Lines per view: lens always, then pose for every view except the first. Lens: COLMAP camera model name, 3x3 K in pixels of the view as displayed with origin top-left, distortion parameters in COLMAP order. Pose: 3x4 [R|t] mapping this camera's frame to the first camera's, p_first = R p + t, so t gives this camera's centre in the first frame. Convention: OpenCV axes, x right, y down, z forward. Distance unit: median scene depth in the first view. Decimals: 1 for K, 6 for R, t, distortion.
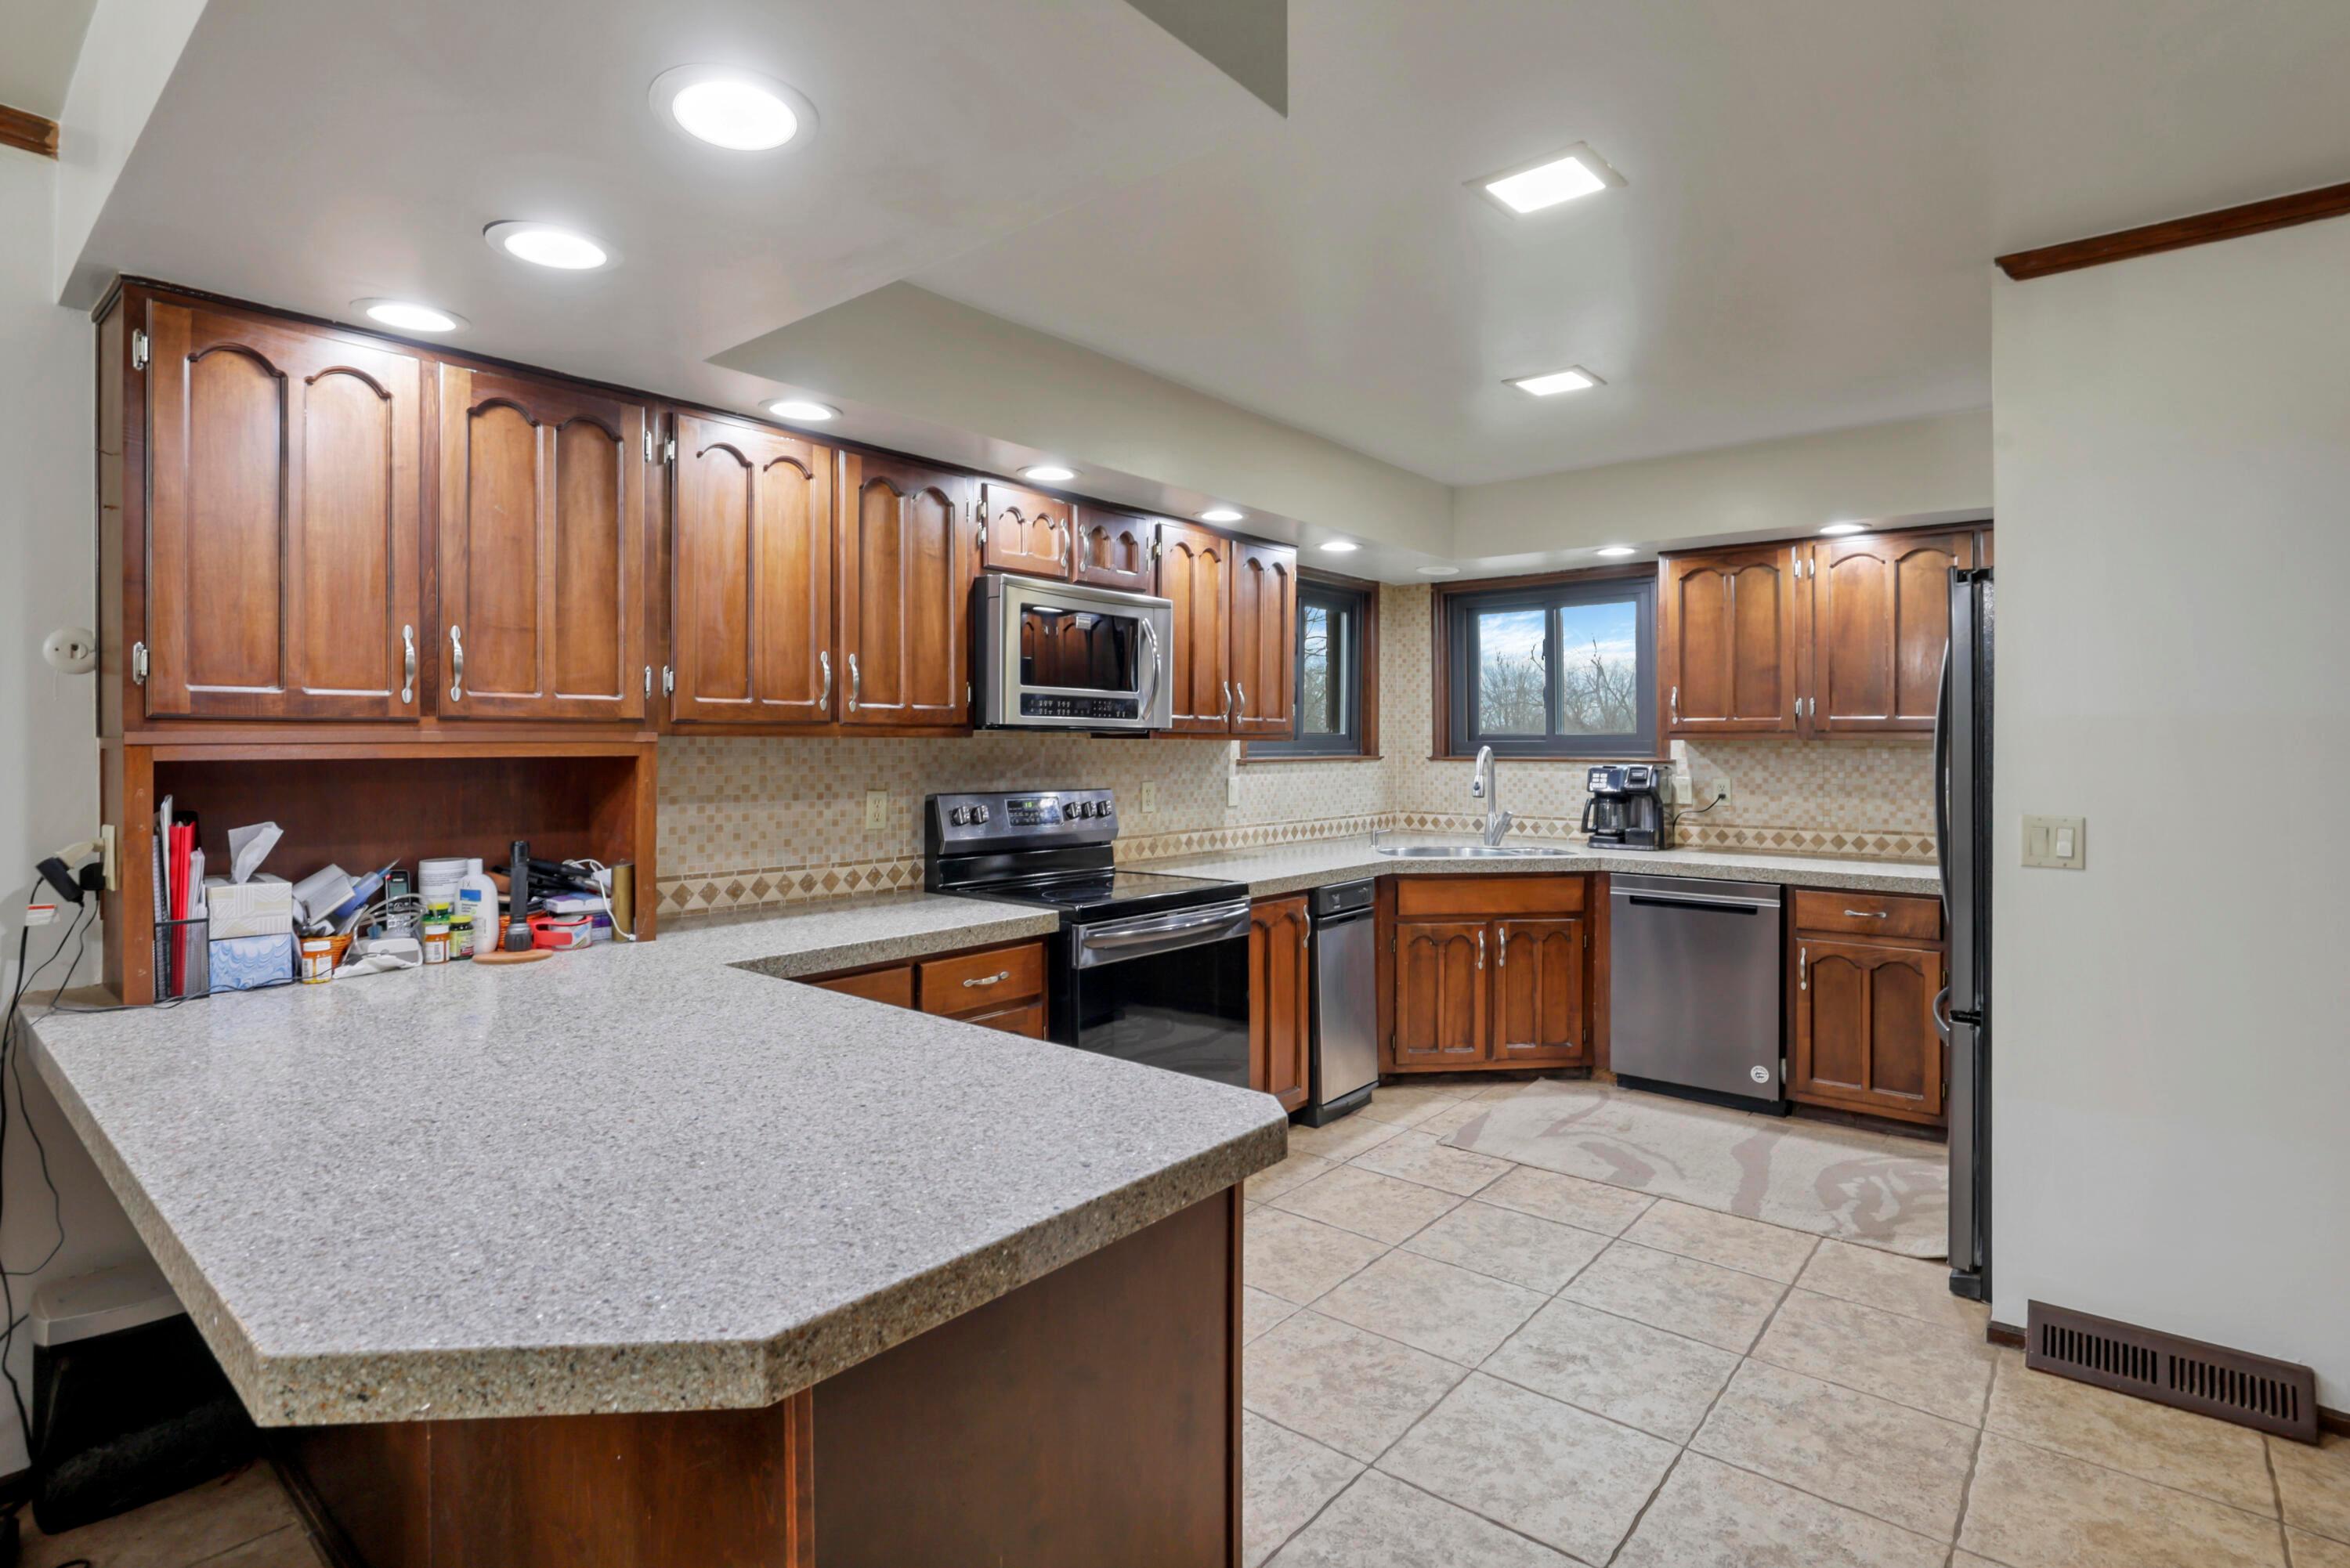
lens RADIAL K [[1170.8, 0, 1172.4], [0, 1170.8, 747.3], [0, 0, 1]] dist [-0.000574, 0.000077]
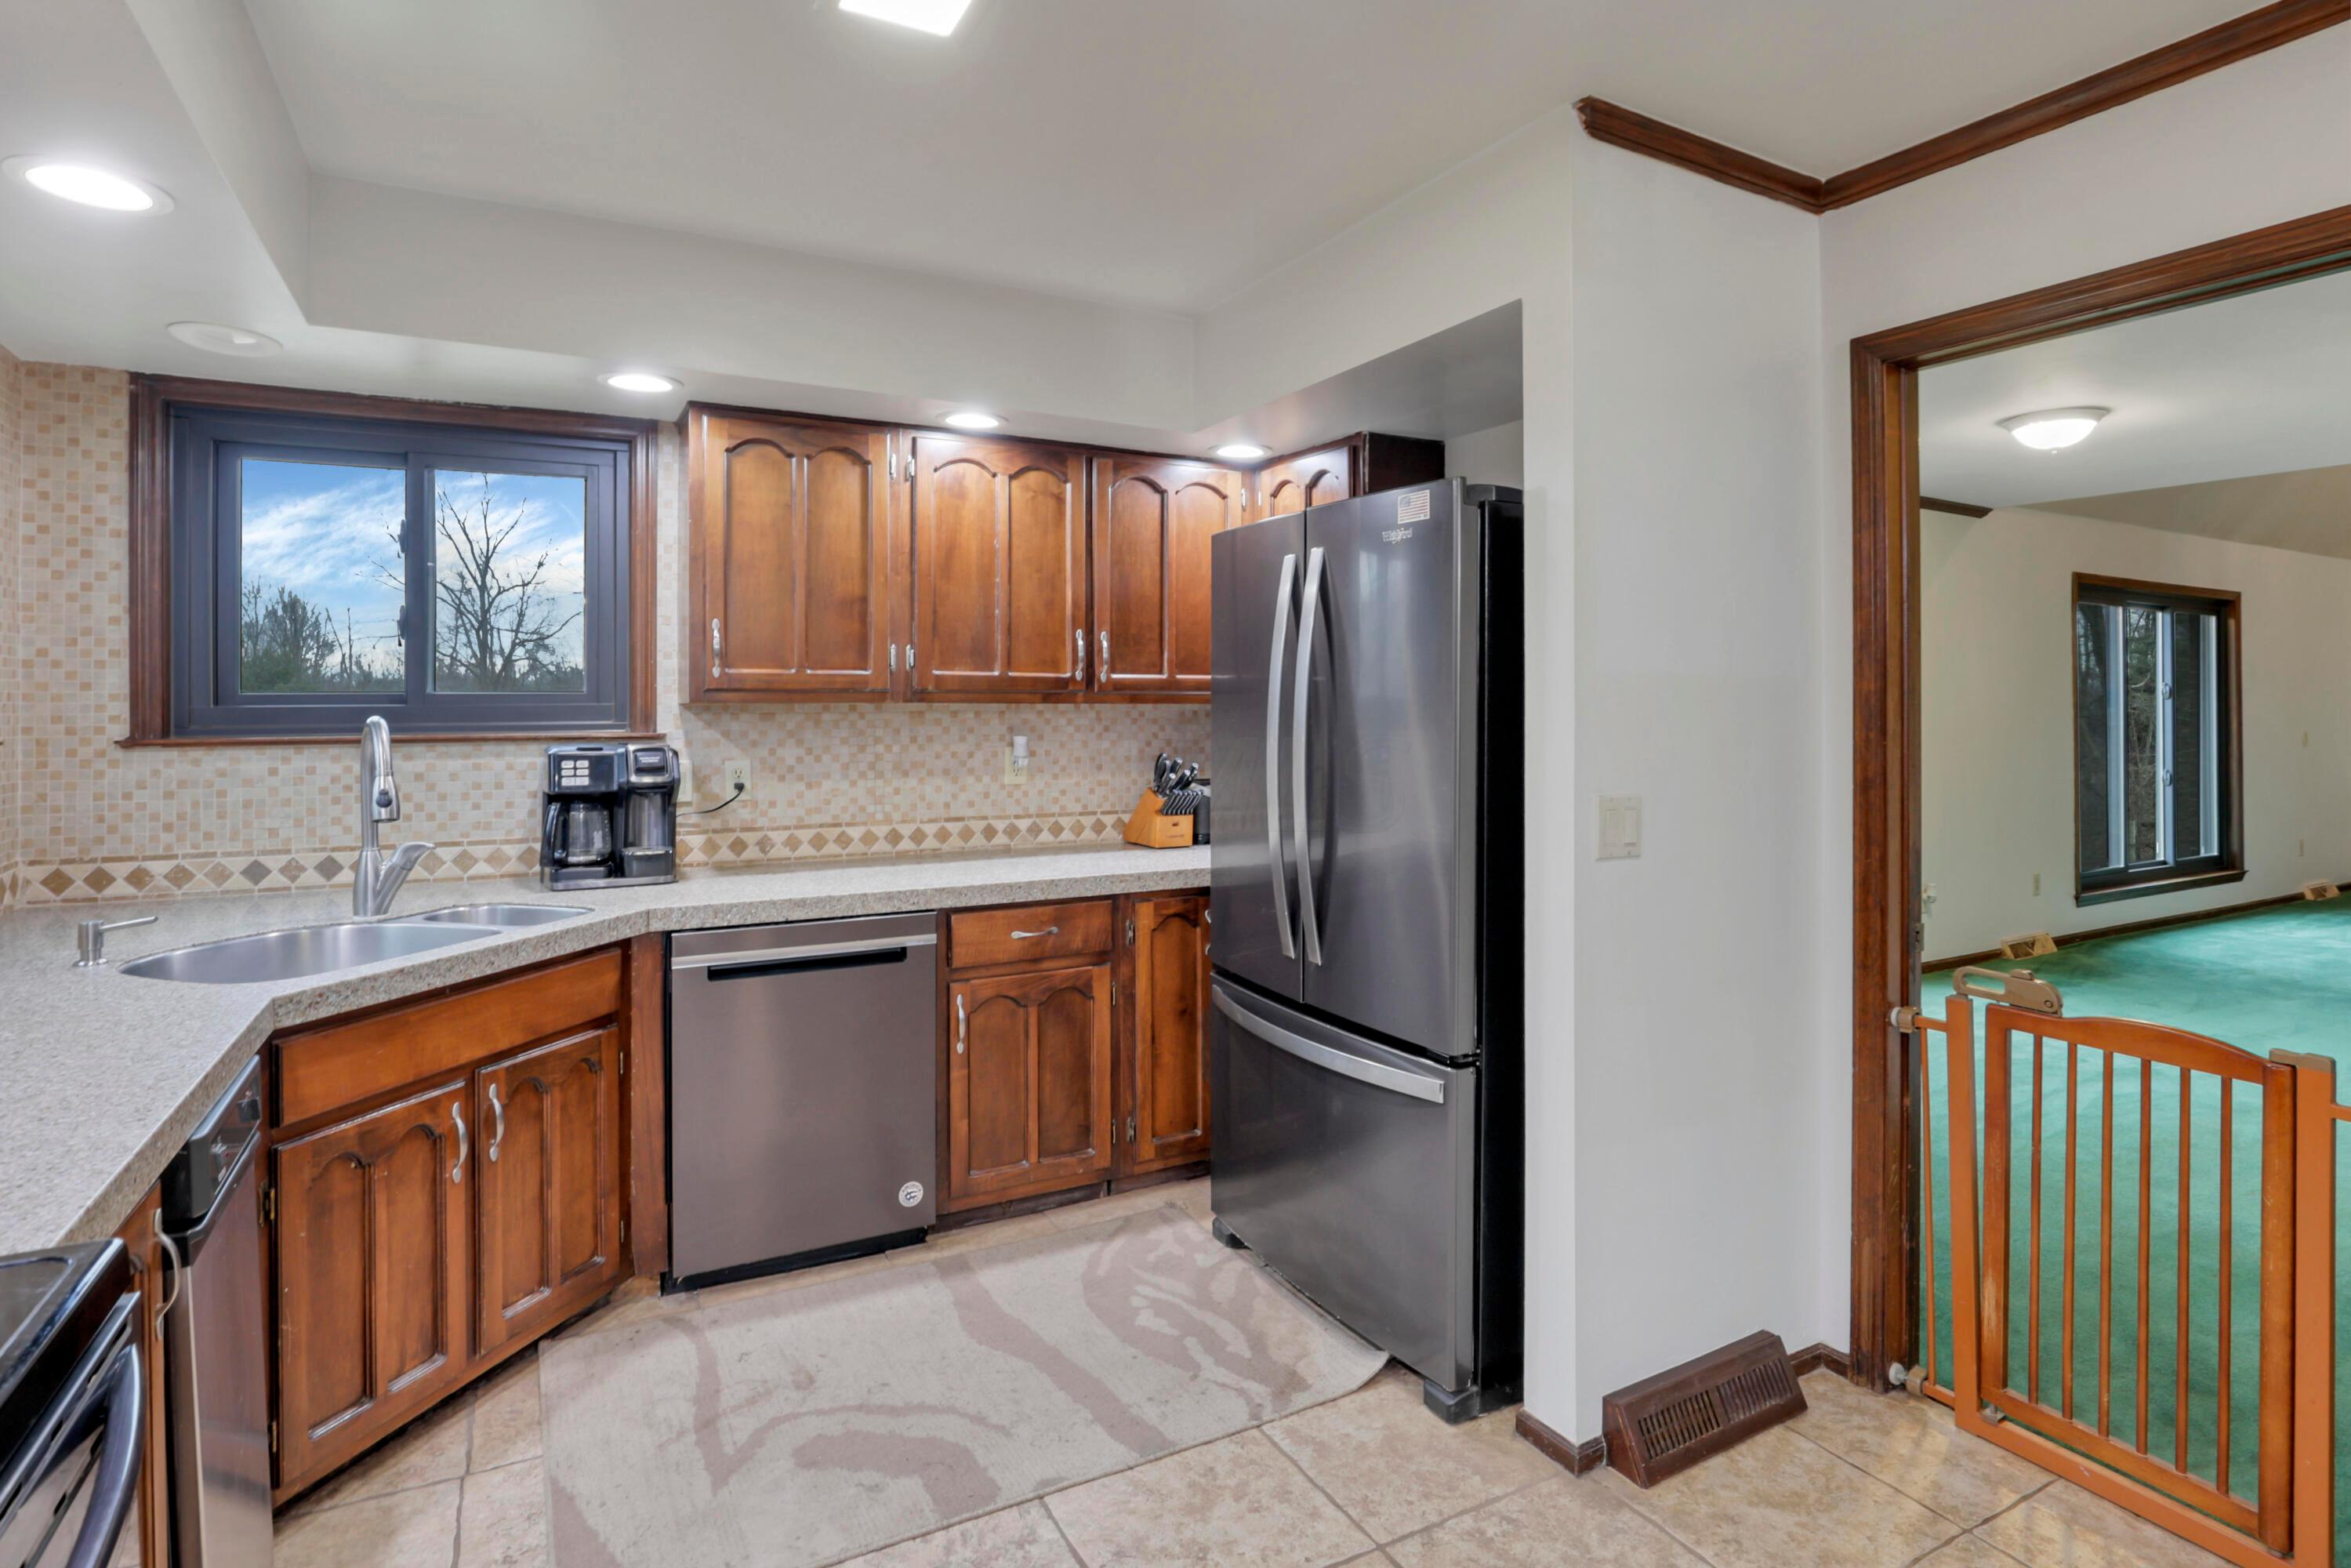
lens RADIAL K [[1199.8, 0, 1177.3], [0, 1199.8, 691.3], [0, 0, 1]] dist [-0.001357, -0.014896]
pose [[0.371010, 0.005521, 0.928612, -0.084675], [0.006079, 0.999946, -0.008374, -0.006096], [-0.928609, 0.008751, 0.370957, 0.557961]]
